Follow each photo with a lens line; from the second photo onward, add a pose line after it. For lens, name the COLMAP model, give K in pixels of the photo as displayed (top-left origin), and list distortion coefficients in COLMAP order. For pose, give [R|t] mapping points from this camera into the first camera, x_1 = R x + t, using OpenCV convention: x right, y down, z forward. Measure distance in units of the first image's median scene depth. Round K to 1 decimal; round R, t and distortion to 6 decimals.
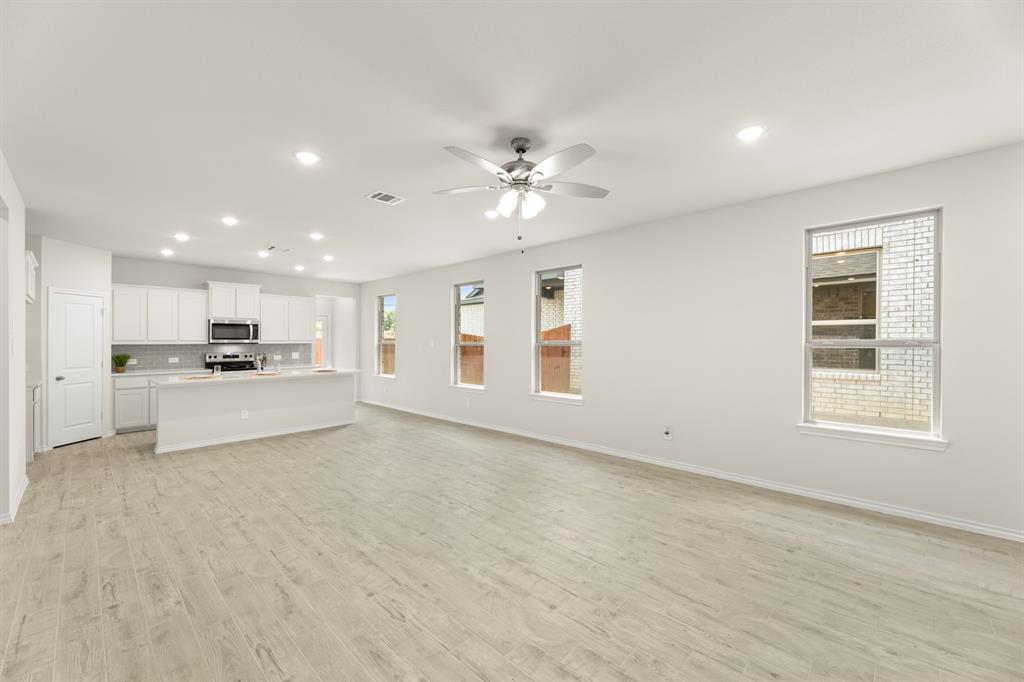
lens RADIAL K [[401.0, 0, 522.9], [0, 401.0, 341.6], [0, 0, 1]] dist [-0.004074, 0.001090]
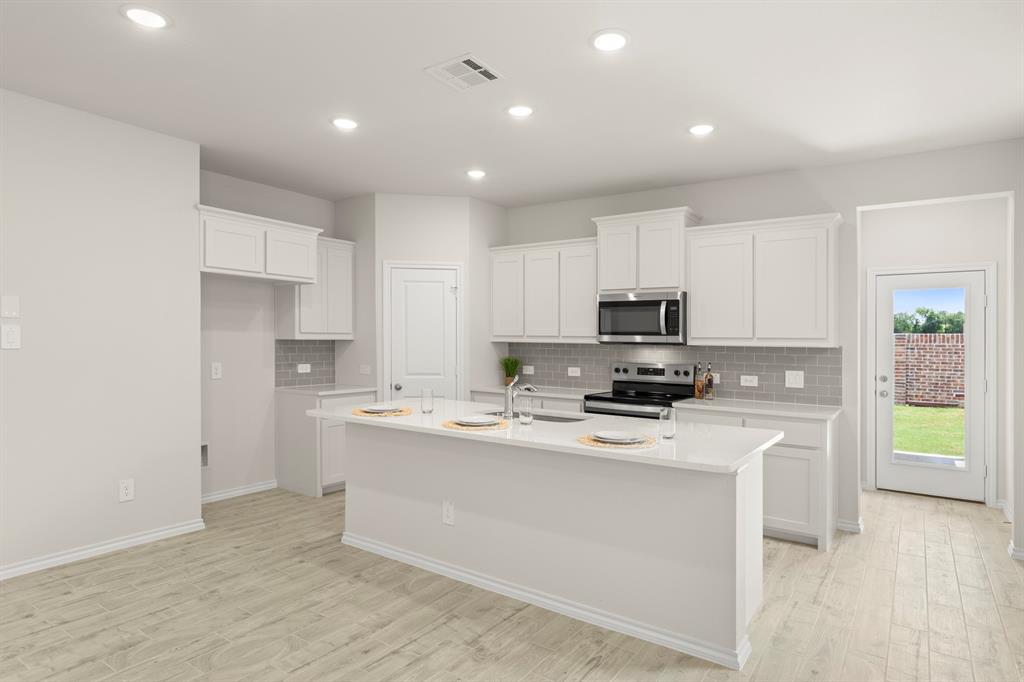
lens RADIAL K [[575.2, 0, 514.2], [0, 575.2, 344.5], [0, 0, 1]] dist [-0.001238, -0.000019]
pose [[0.135909, 0.011073, -0.990659, -0.100602], [-0.016735, 0.999821, 0.008880, 0.002473], [0.990580, 0.015372, 0.136070, 0.933667]]
